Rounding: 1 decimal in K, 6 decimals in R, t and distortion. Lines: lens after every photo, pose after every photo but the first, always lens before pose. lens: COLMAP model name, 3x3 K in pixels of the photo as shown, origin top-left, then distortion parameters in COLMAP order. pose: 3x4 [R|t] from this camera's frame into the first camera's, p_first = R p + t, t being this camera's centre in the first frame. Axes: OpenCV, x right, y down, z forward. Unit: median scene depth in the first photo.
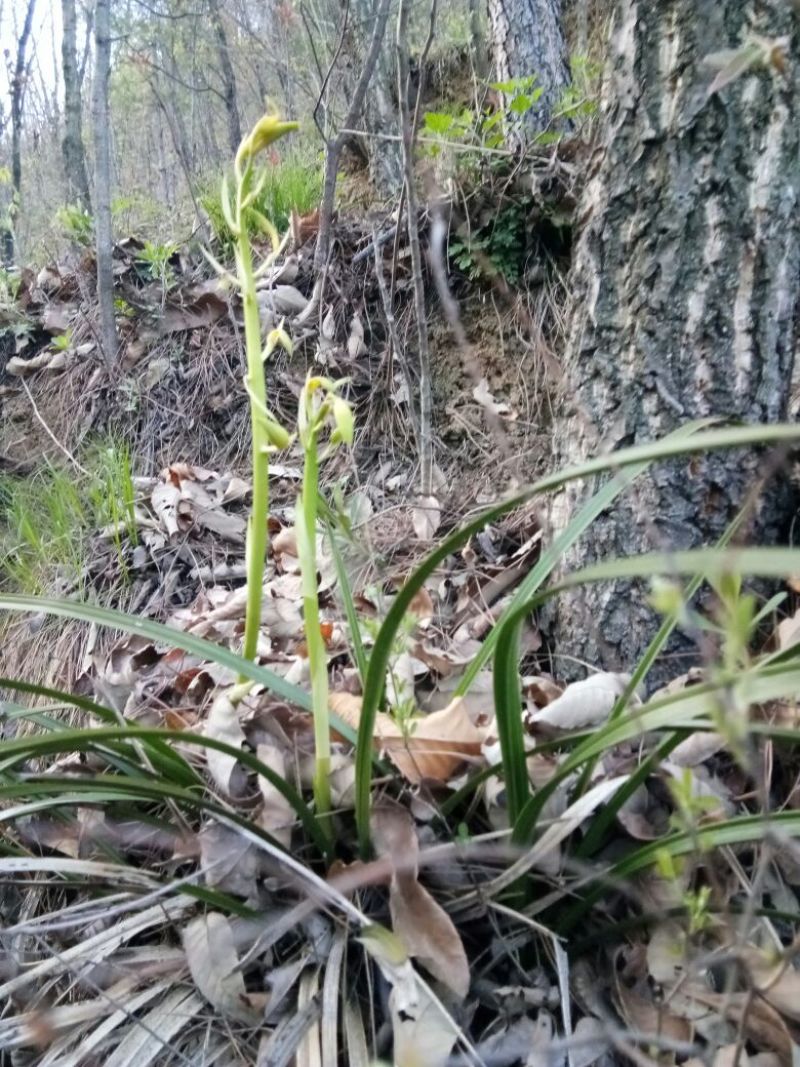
lens RADIAL K [[847.5, 0, 401.4], [0, 847.5, 560.8], [0, 0, 1]] dist [0.099500, -0.123518]
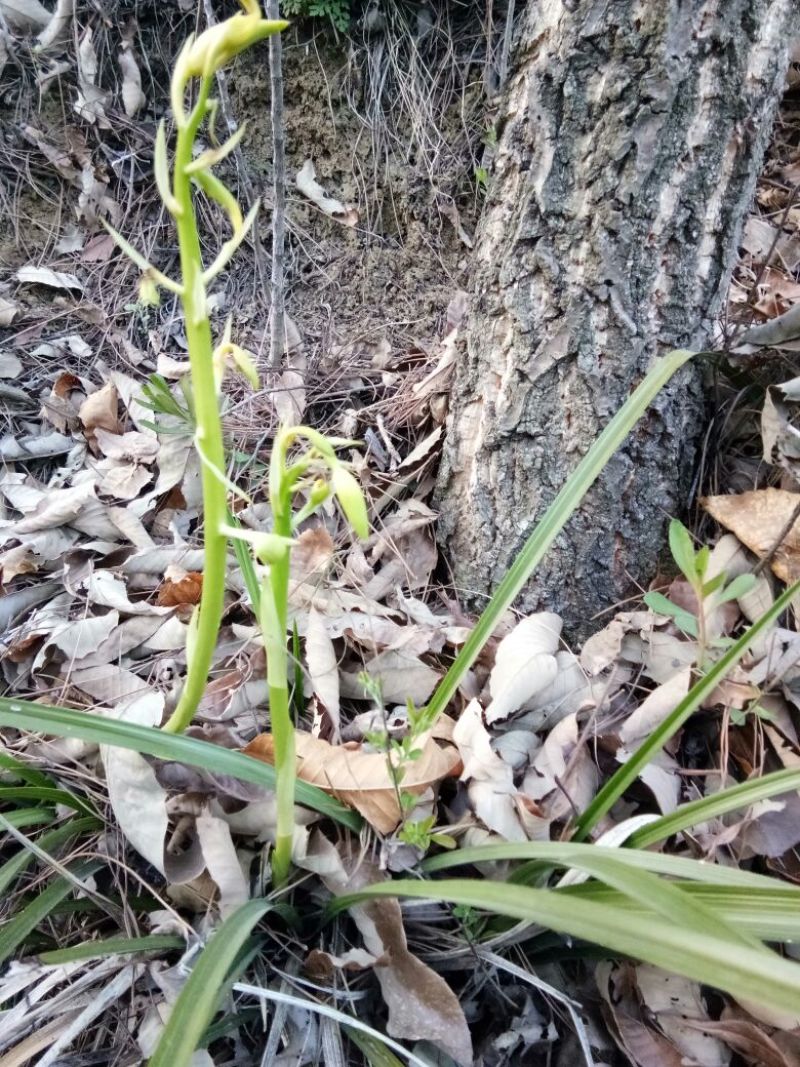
lens RADIAL K [[847.5, 0, 401.4], [0, 847.5, 560.8], [0, 0, 1]] dist [0.099500, -0.123518]
pose [[0.953963, -0.087595, 0.286848, -0.155936], [-0.013135, 0.943281, 0.331734, -0.233228], [-0.299637, -0.320230, 0.898705, 0.222728]]
